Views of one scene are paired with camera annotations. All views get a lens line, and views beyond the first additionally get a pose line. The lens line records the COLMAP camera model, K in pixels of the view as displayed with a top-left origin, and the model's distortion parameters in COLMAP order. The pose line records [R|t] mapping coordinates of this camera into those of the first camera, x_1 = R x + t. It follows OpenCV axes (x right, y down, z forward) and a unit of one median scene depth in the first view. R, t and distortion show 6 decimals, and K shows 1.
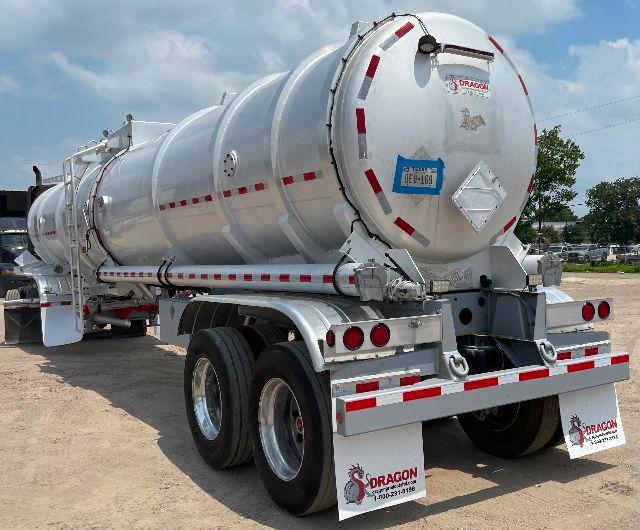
lens RADIAL K [[672.1, 0, 349.6], [0, 672.1, 269.8], [0, 0, 1]] dist [0.012365, 0.000000]
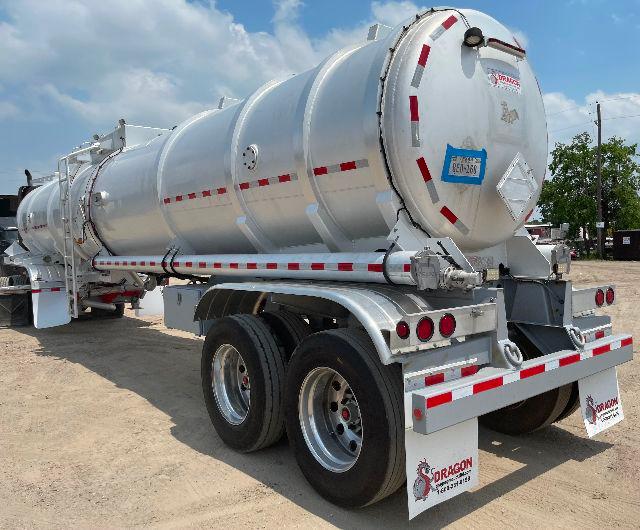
lens RADIAL K [[545.9, 0, 331.1], [0, 545.9, 249.4], [0, 0, 1]] dist [0.001424, -0.016883]
pose [[0.995778, 0.001429, 0.091784, -0.164232], [0.000321, 0.999818, -0.019058, 0.002219], [-0.091794, 0.019007, 0.995597, 0.191301]]
